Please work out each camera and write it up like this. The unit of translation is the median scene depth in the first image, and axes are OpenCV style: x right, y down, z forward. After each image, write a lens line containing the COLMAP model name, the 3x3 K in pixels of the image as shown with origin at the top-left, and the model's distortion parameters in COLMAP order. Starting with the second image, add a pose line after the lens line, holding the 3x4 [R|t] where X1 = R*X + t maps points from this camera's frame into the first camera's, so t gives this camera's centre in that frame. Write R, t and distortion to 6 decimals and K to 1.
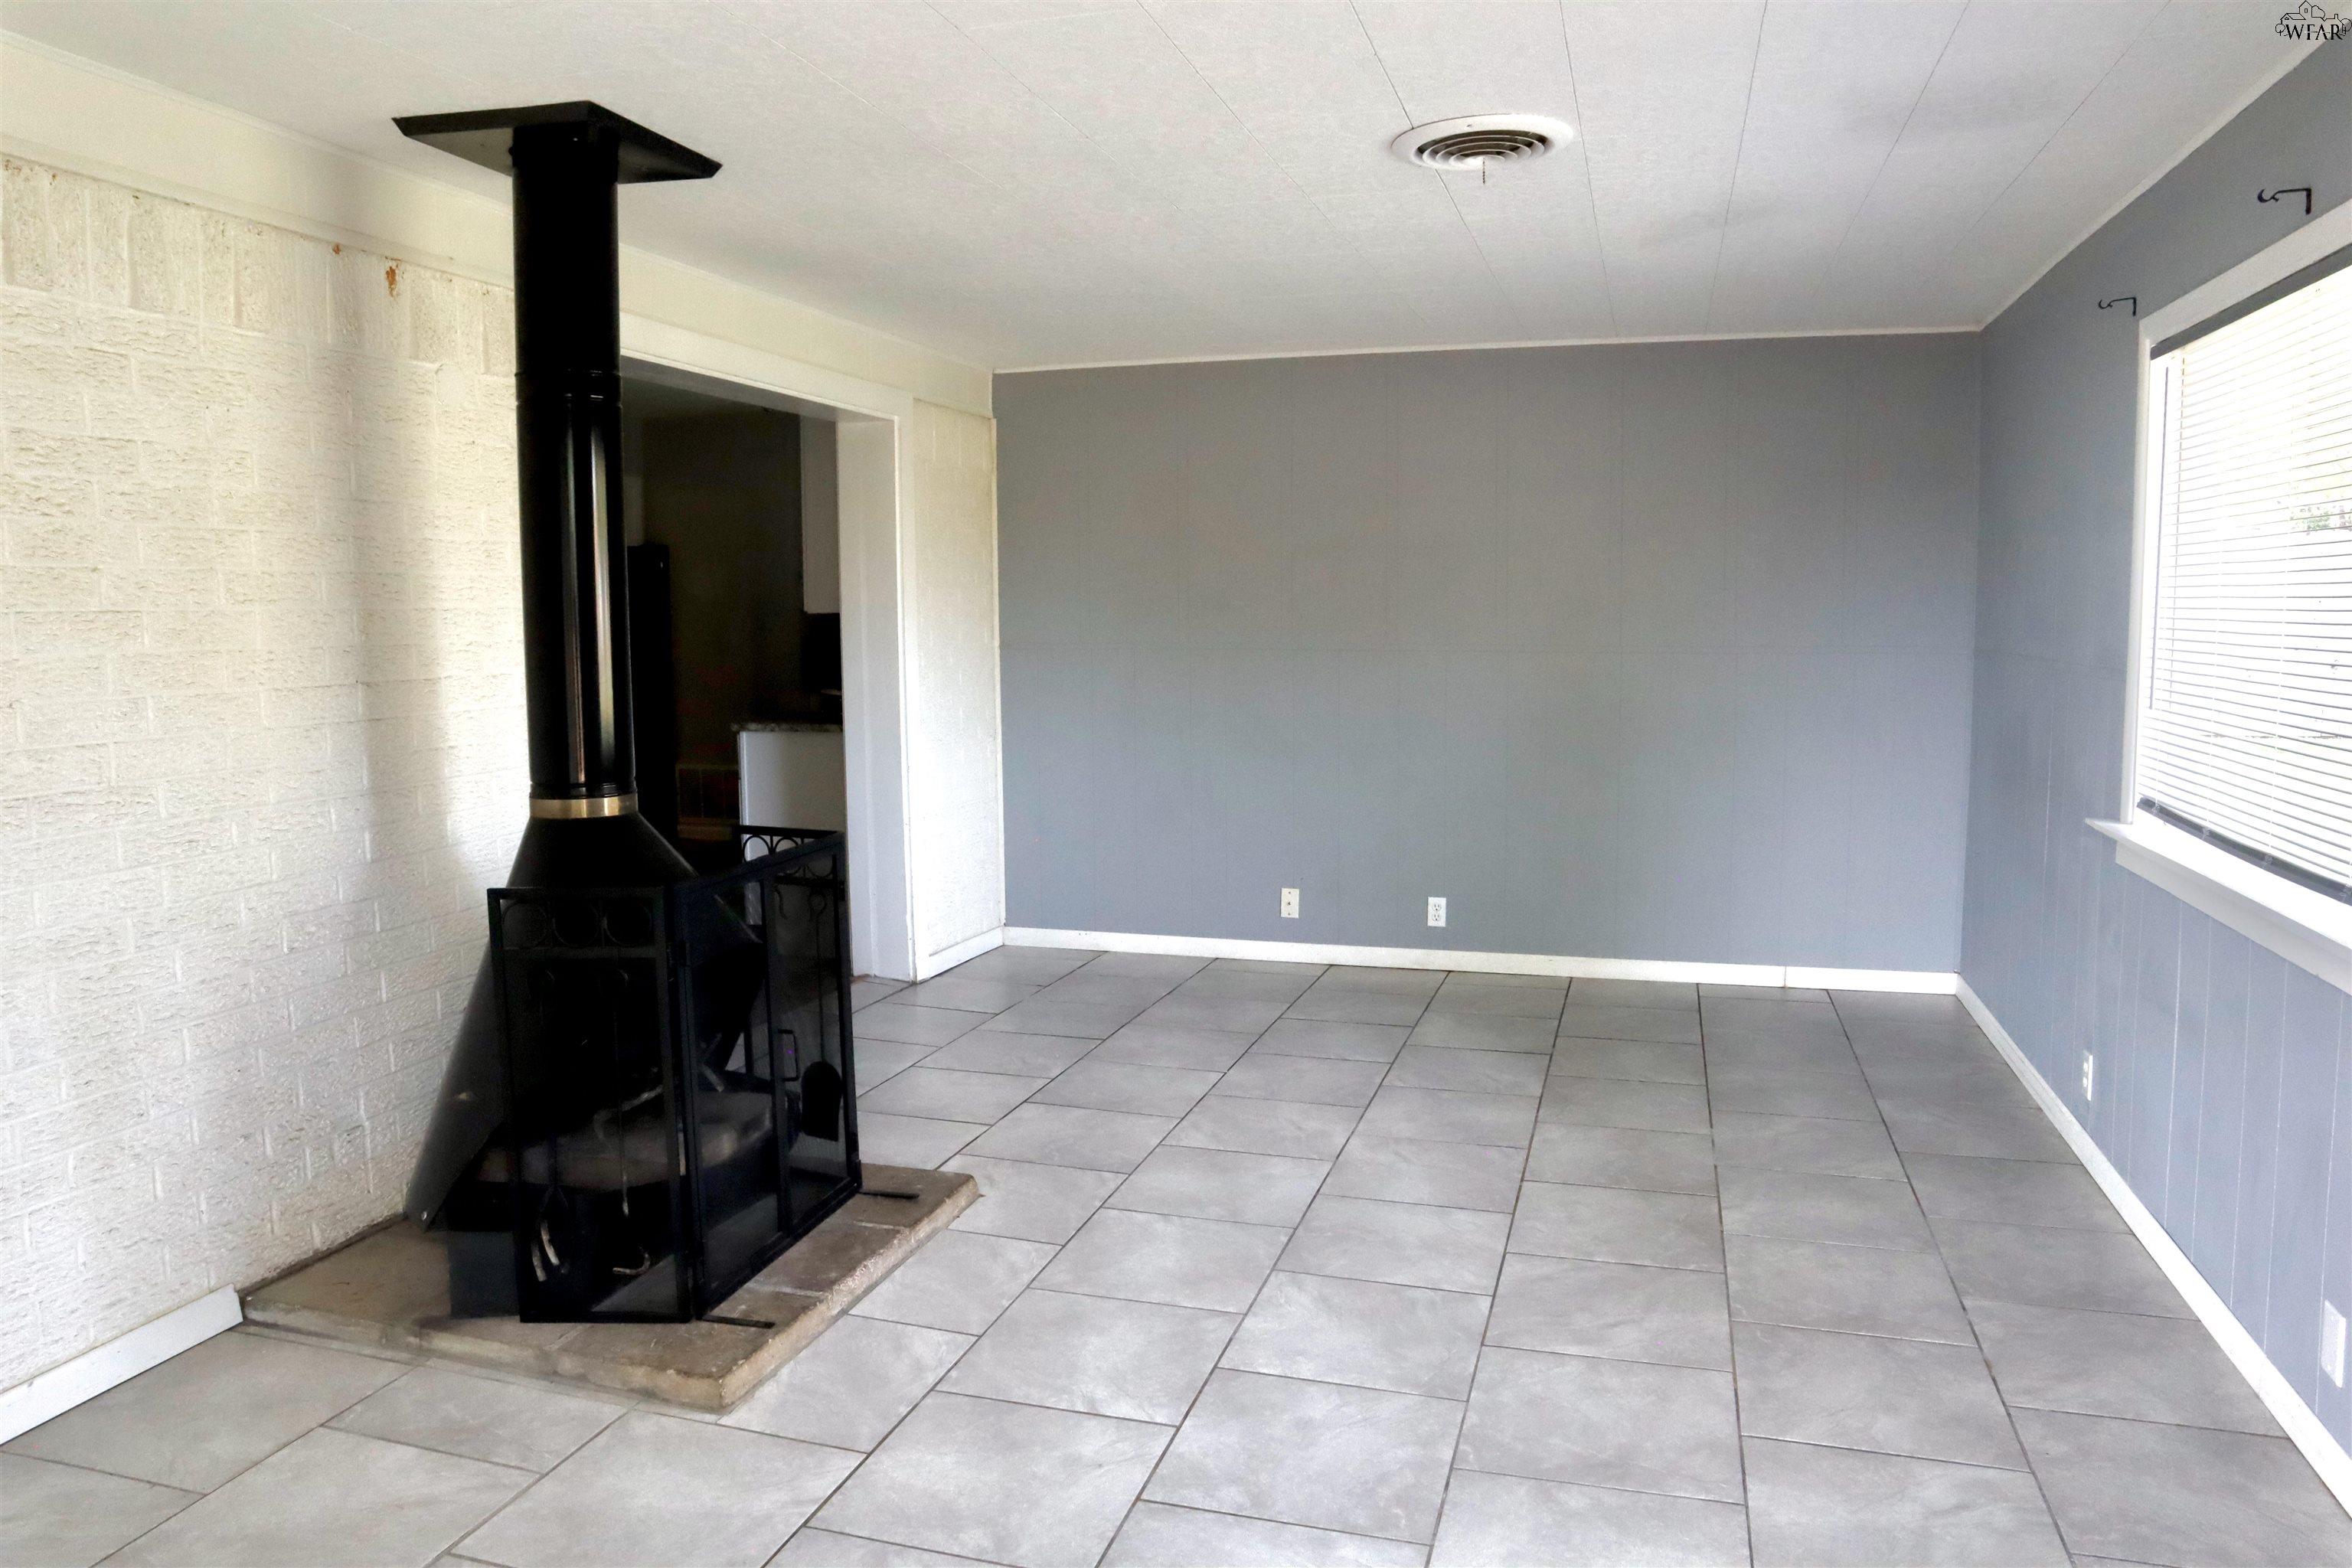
lens RADIAL K [[1601.4, 0, 1176.0], [0, 1601.4, 784.0], [0, 0, 1]] dist [-0.119173, 0.077589]
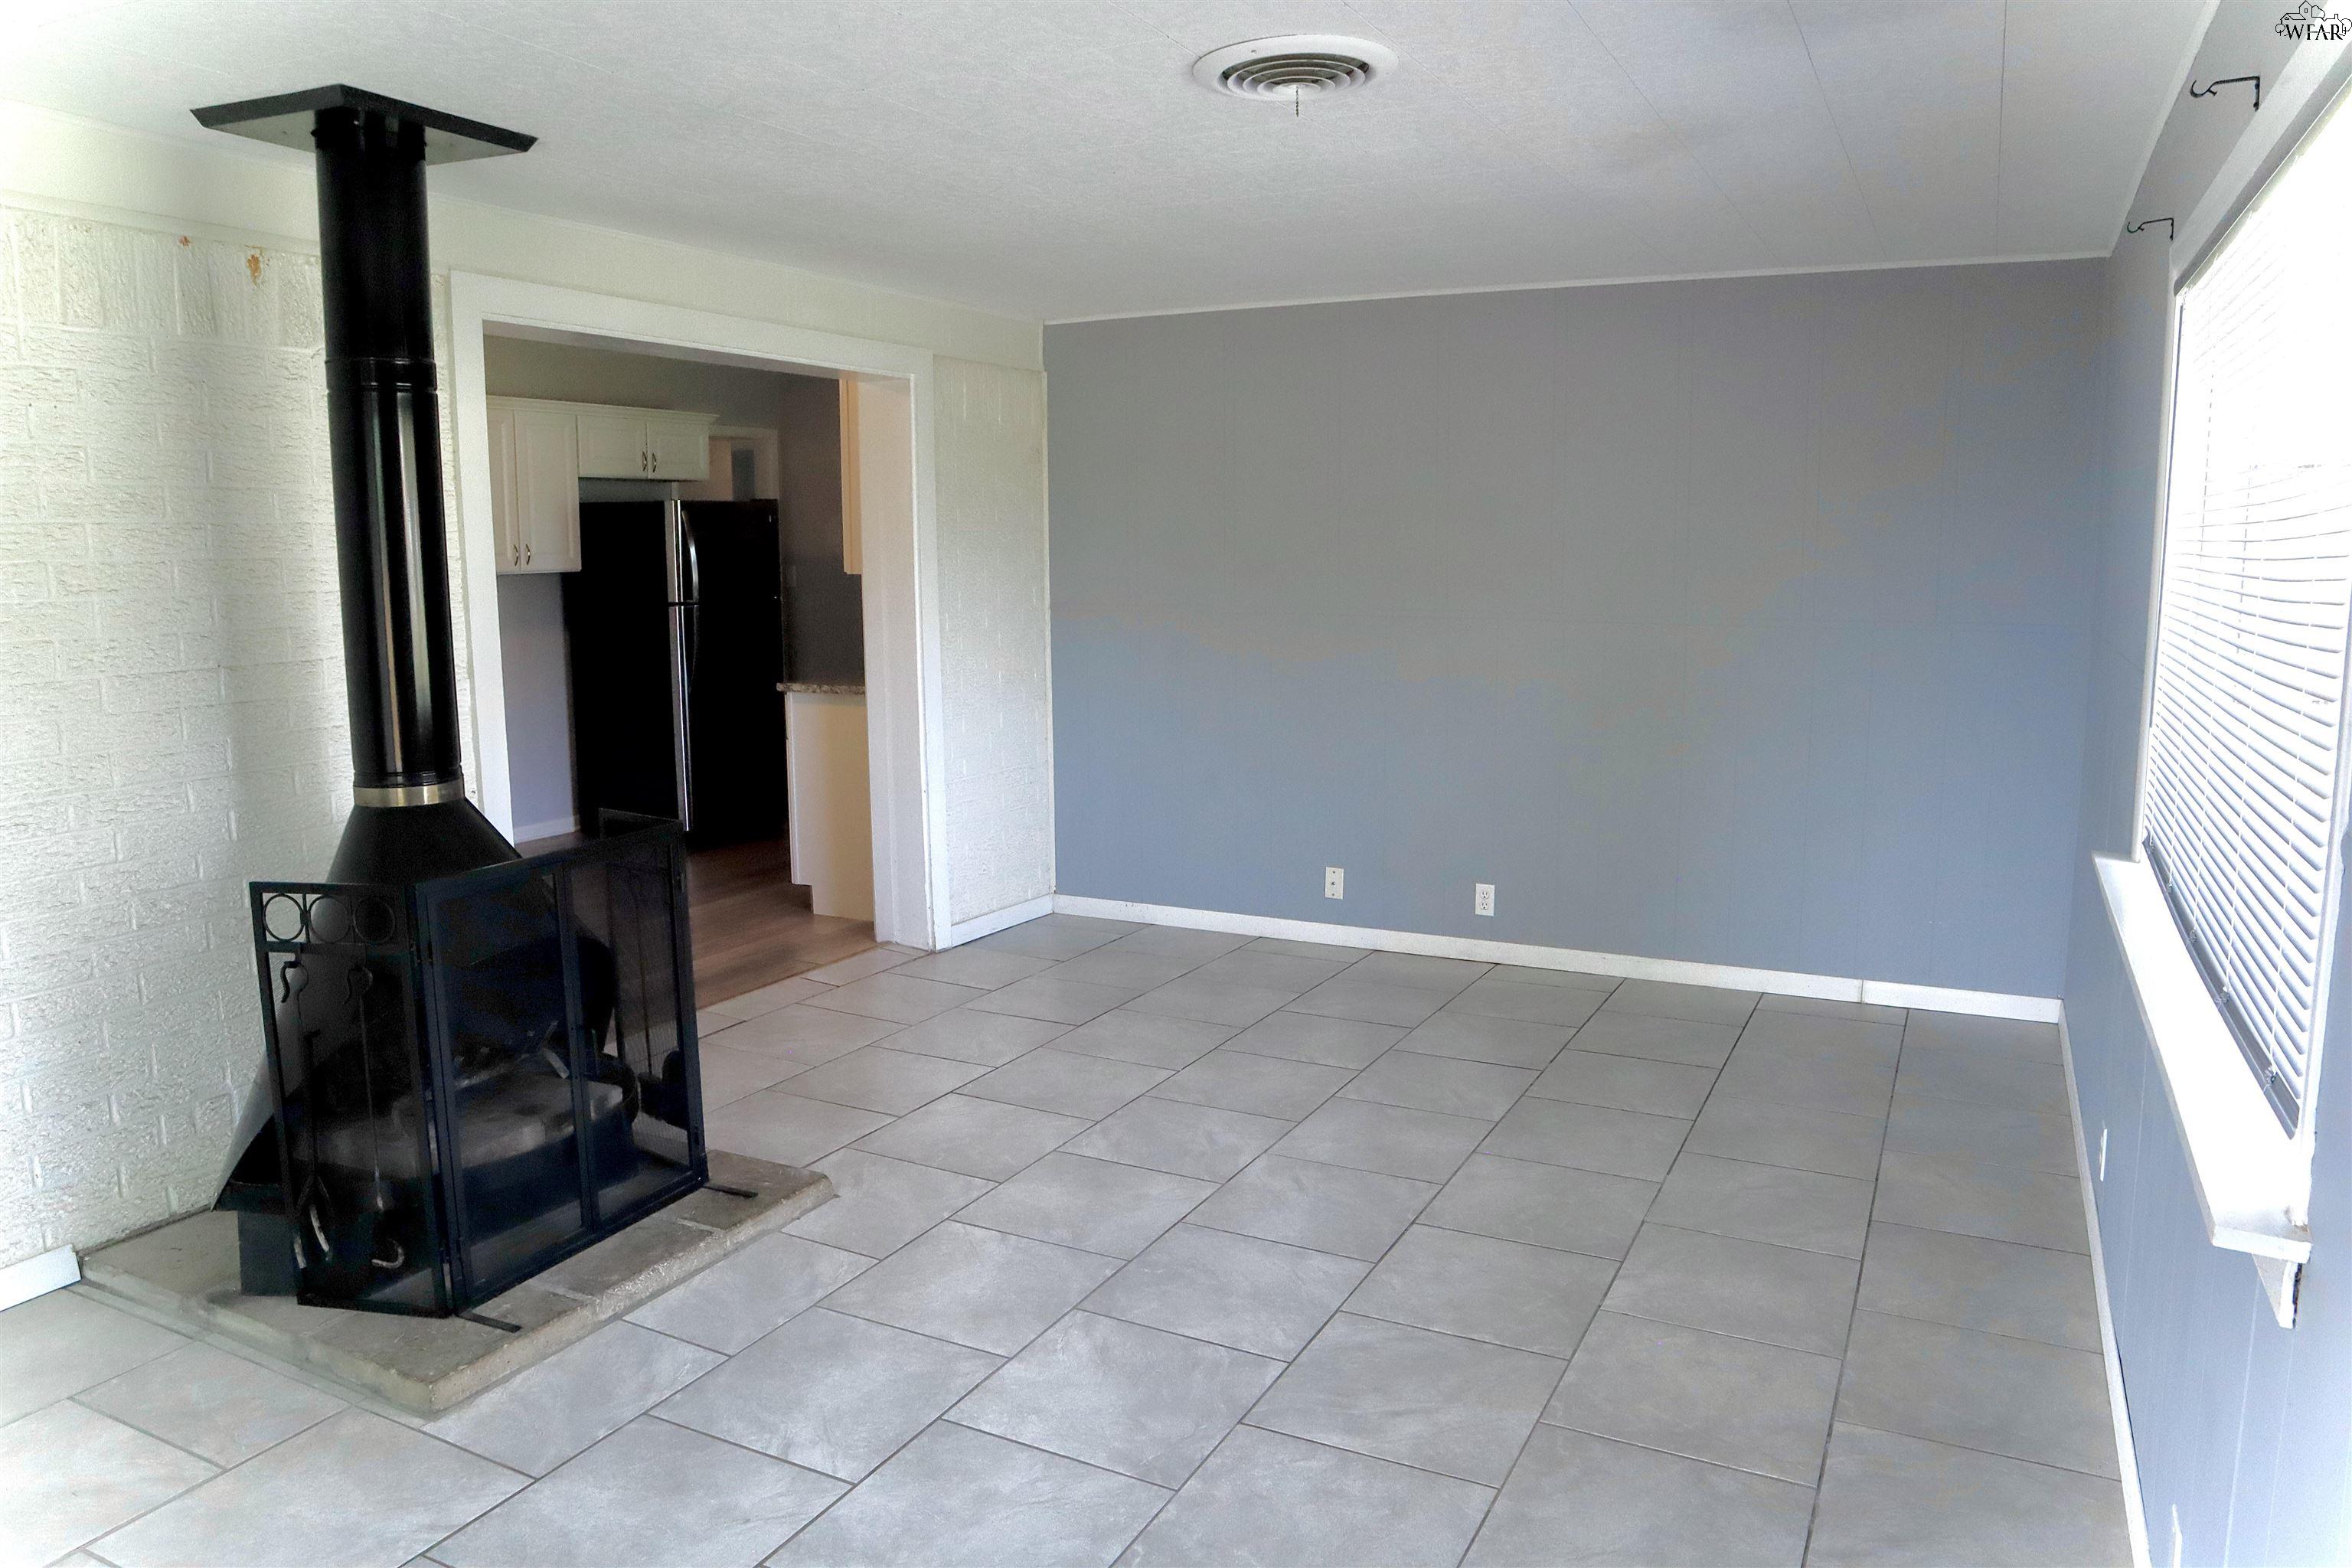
lens RADIAL K [[1603.1, 0, 1176.0], [0, 1603.1, 784.0], [0, 0, 1]] dist [-0.106705, 0.067929]
pose [[0.983081, 0.025981, -0.181318, 0.291051], [-0.018425, 0.998895, 0.043236, -0.045204], [0.182241, -0.039164, 0.982474, 0.107684]]
